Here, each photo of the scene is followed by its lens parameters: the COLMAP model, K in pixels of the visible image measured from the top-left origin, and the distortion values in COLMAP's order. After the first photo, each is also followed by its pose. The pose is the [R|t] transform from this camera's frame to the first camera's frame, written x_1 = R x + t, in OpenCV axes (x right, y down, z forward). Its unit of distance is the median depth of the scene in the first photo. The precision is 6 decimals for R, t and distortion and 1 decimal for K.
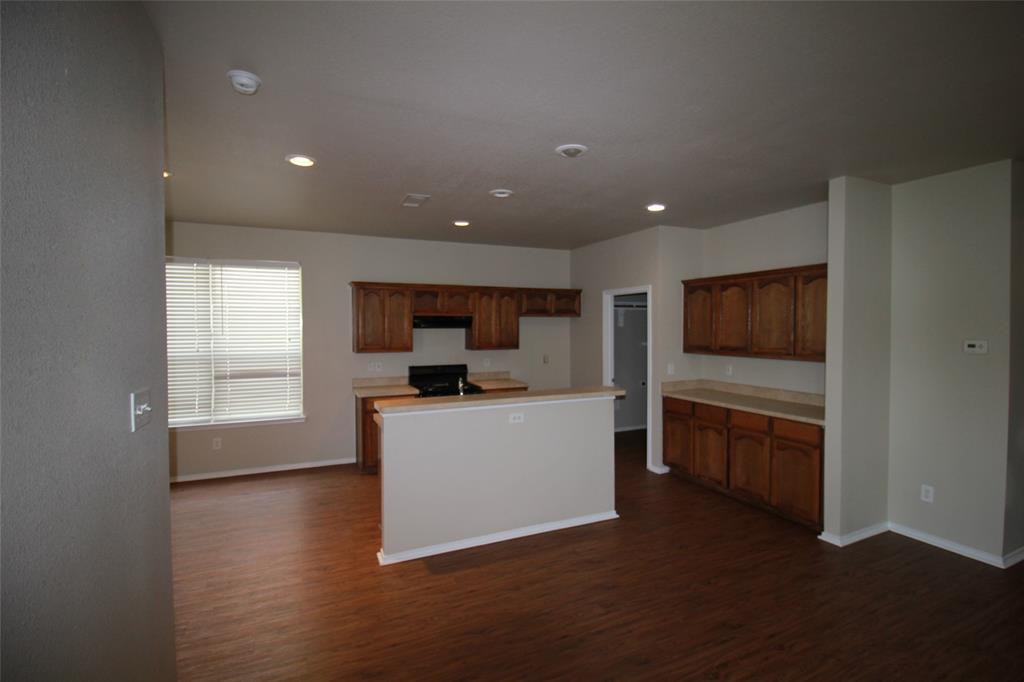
lens RADIAL K [[480.4, 0, 511.3], [0, 480.4, 338.0], [0, 0, 1]] dist [-0.004707, -0.000514]
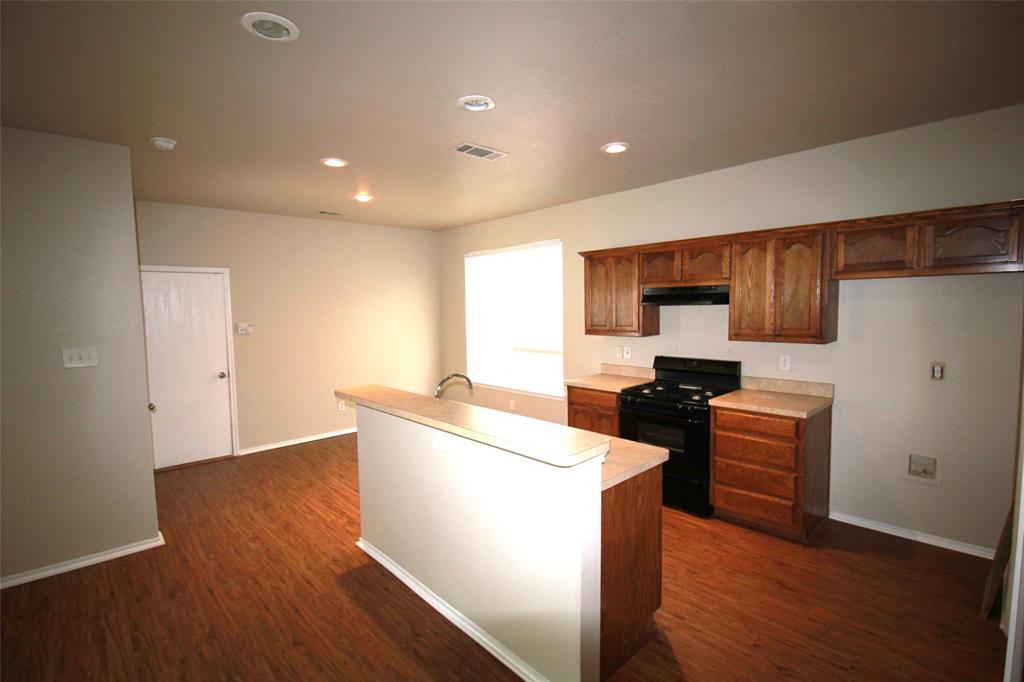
lens RADIAL K [[480.4, 0, 516.4], [0, 480.4, 335.6], [0, 0, 1]] dist [-0.004707, -0.000514]
pose [[0.306737, 0.058563, -0.949991, 0.466969], [-0.001236, 0.998129, 0.061132, -0.019870], [0.951793, -0.017577, 0.306236, 0.611296]]
